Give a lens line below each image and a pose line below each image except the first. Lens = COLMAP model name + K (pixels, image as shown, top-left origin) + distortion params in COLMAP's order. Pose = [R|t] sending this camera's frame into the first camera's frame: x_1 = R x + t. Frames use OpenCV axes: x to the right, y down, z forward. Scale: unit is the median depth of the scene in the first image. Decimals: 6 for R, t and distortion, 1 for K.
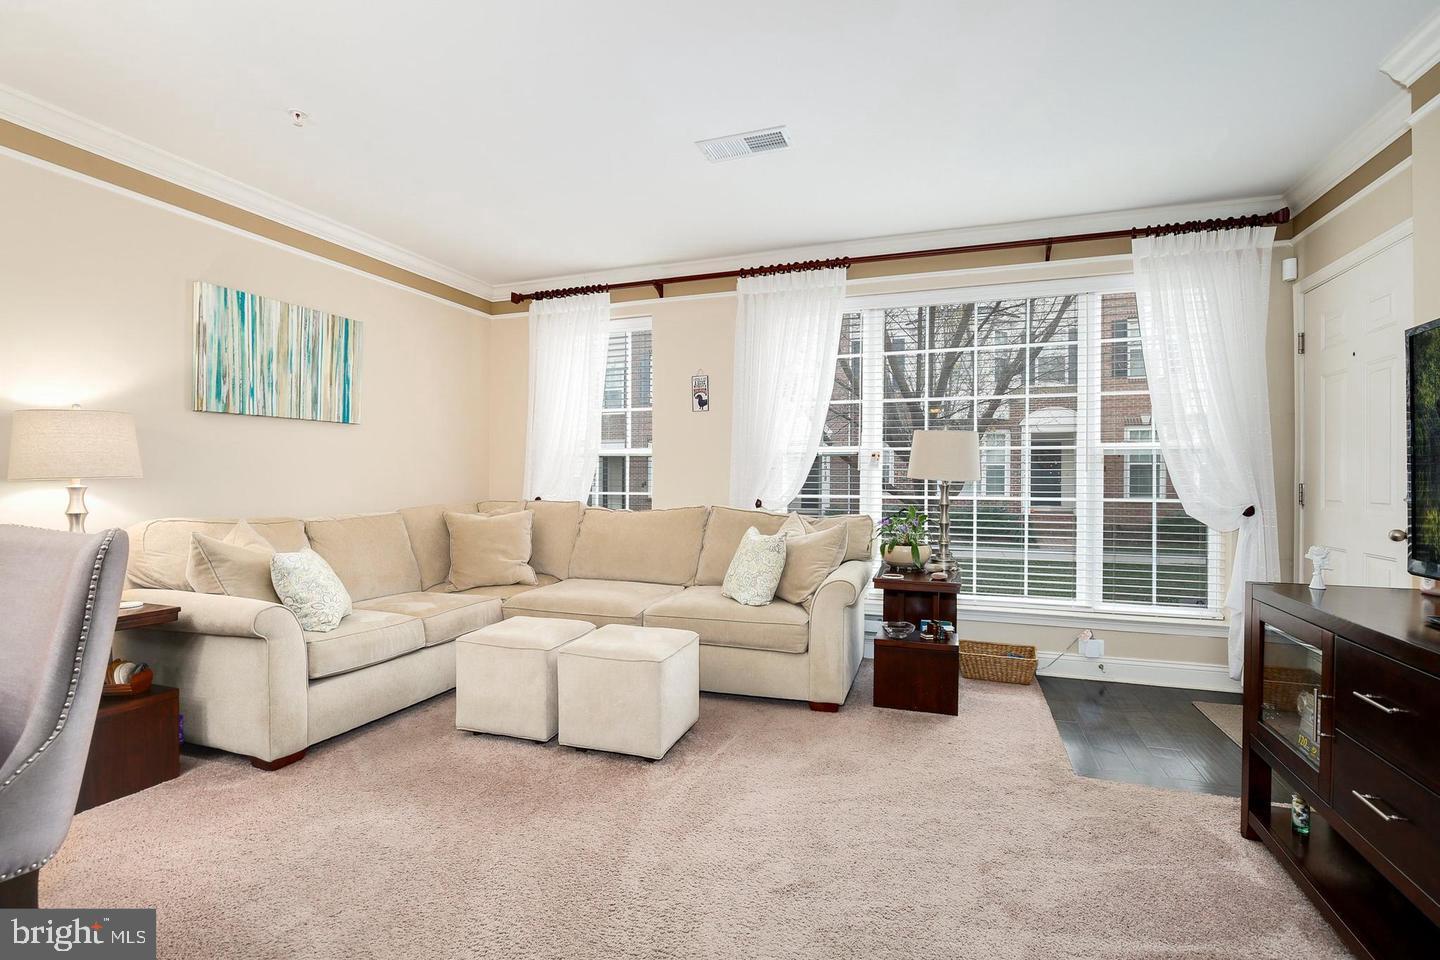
lens RADIAL K [[670.8, 0, 704.7], [0, 670.8, 474.2], [0, 0, 1]] dist [-0.027116, 0.000062]
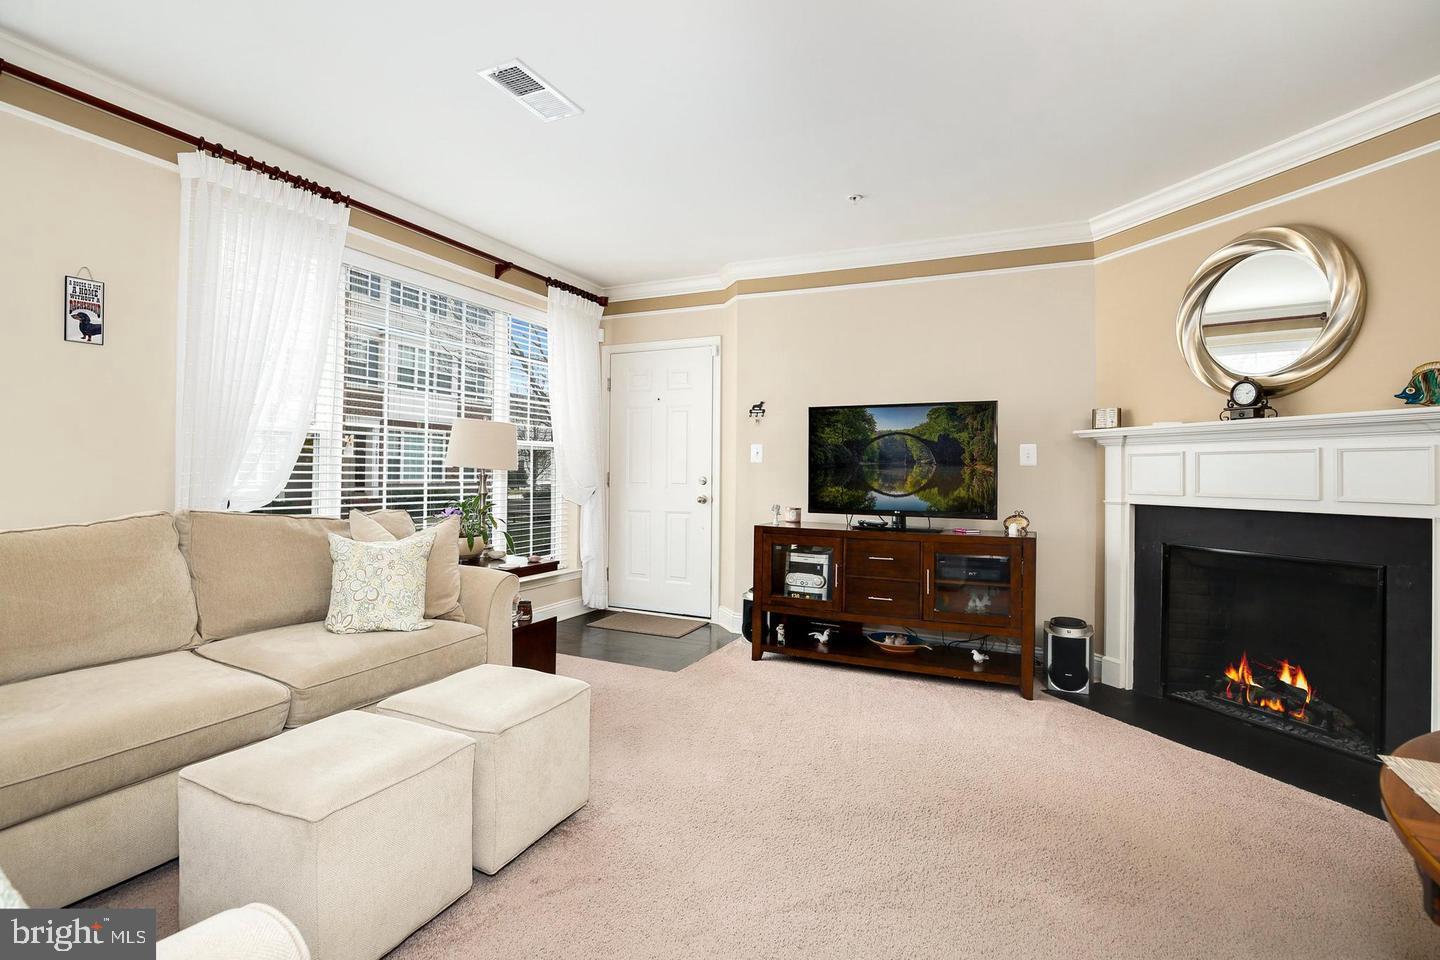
lens RADIAL K [[670.8, 0, 704.7], [0, 670.8, 474.2], [0, 0, 1]] dist [-0.027116, 0.000062]
pose [[0.097383, -0.004639, 0.995236, -0.625244], [-0.015599, 0.999859, 0.006187, 0.005049], [-0.995125, -0.016127, 0.097297, 0.542125]]
